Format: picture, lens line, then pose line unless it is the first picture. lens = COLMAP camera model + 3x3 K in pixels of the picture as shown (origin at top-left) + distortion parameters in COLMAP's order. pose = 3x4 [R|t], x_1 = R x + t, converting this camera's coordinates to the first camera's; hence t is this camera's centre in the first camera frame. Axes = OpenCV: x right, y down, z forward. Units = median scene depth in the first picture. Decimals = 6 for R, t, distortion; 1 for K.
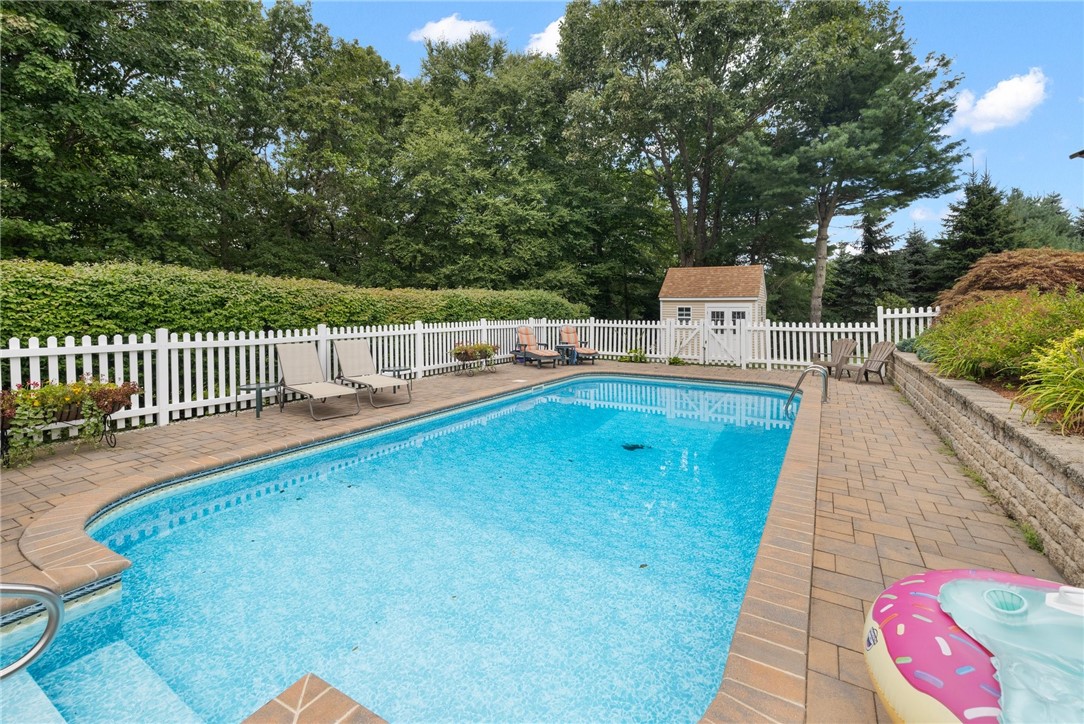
lens RADIAL K [[473.4, 0, 542.0], [0, 473.4, 325.8], [0, 0, 1]] dist [-0.002740, -0.000457]
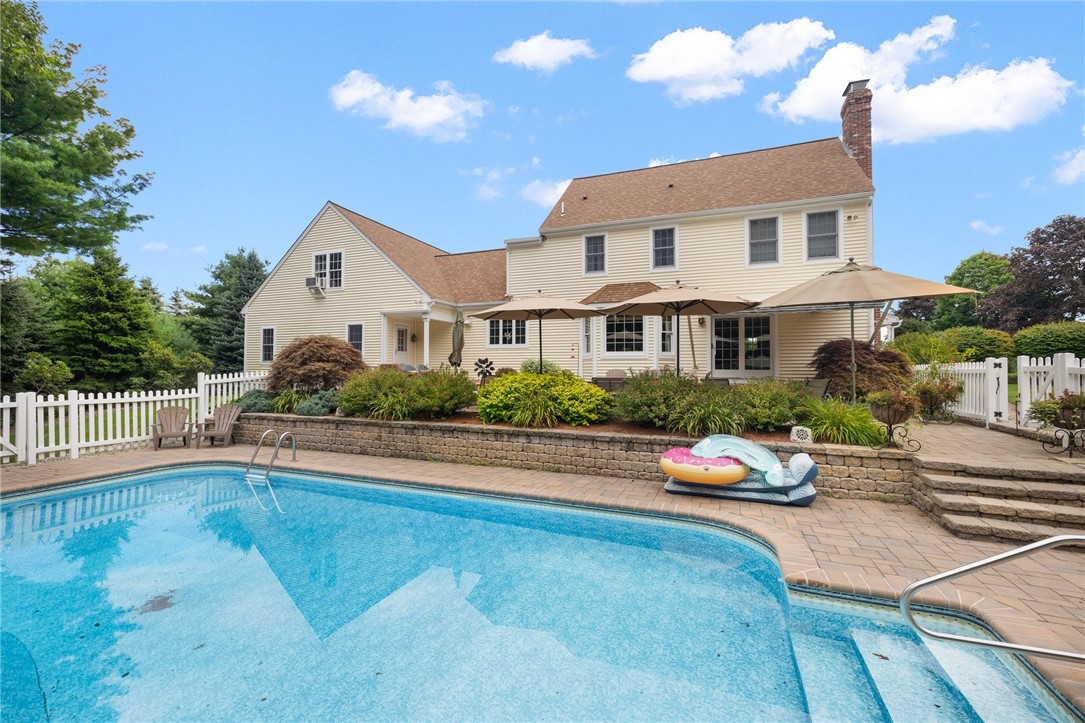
lens RADIAL K [[463.5, 0, 542.5], [0, 463.5, 361.5], [0, 0, 1]] dist [-0.002781, -0.000343]
pose [[-0.144596, 0.018140, 0.989324, -0.265128], [0.028532, 0.999493, -0.014156, -0.019342], [-0.989079, 0.026180, -0.145040, 0.255757]]
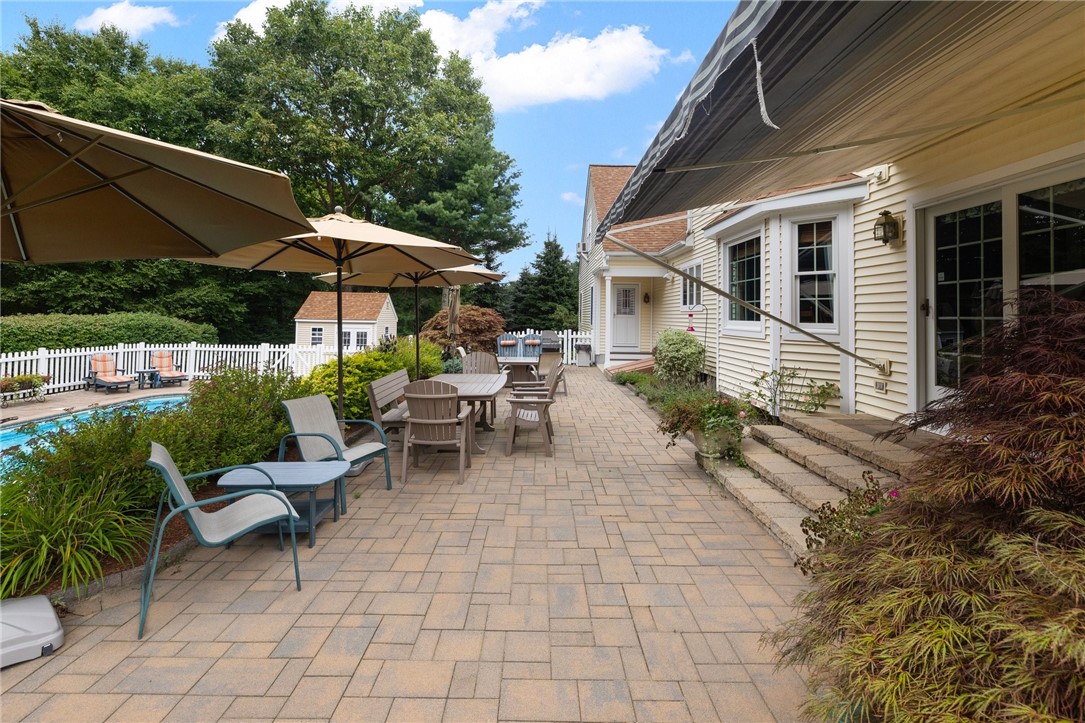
lens RADIAL K [[480.2, 0, 541.7], [0, 480.2, 301.9], [0, 0, 1]] dist [-0.001140, -0.000062]
pose [[0.866573, 0.025611, 0.498392, 0.209696], [0.002203, 0.998476, -0.055139, -0.039893], [-0.499045, 0.048880, 0.865196, -0.308351]]
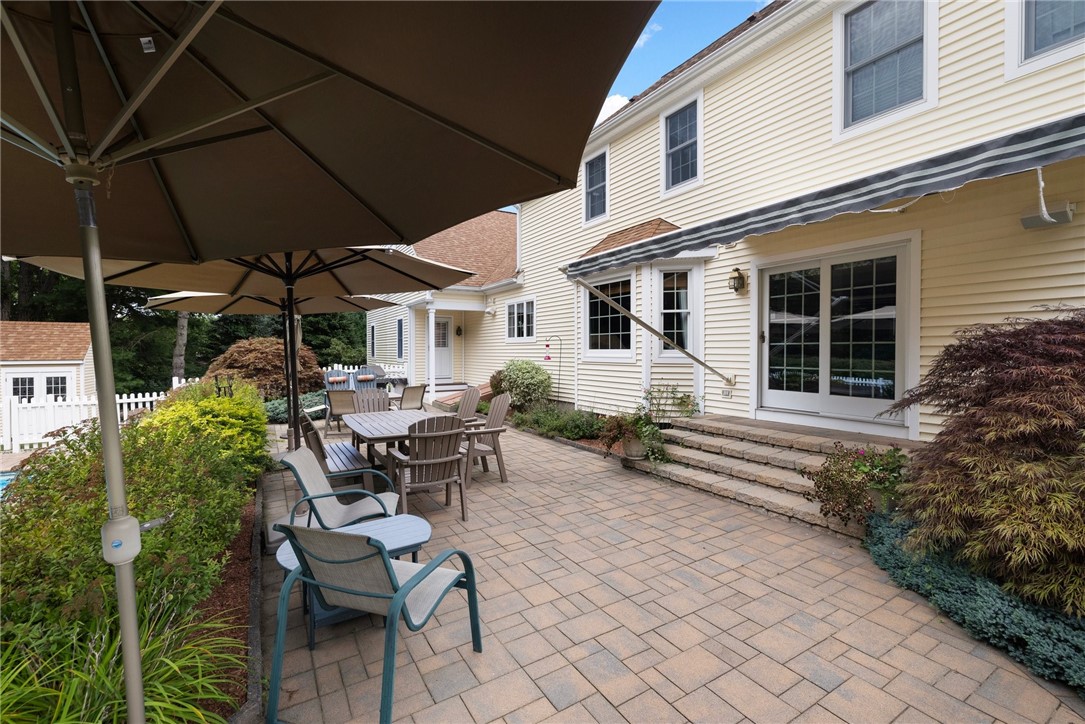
lens RADIAL K [[463.5, 0, 542.5], [0, 463.5, 362.0], [0, 0, 1]] dist [-0.002781, -0.000343]
pose [[0.481766, -0.024497, 0.875957, 0.106886], [0.031172, 0.999456, 0.010807, -0.040360], [-0.875745, 0.022099, 0.482268, -0.204869]]
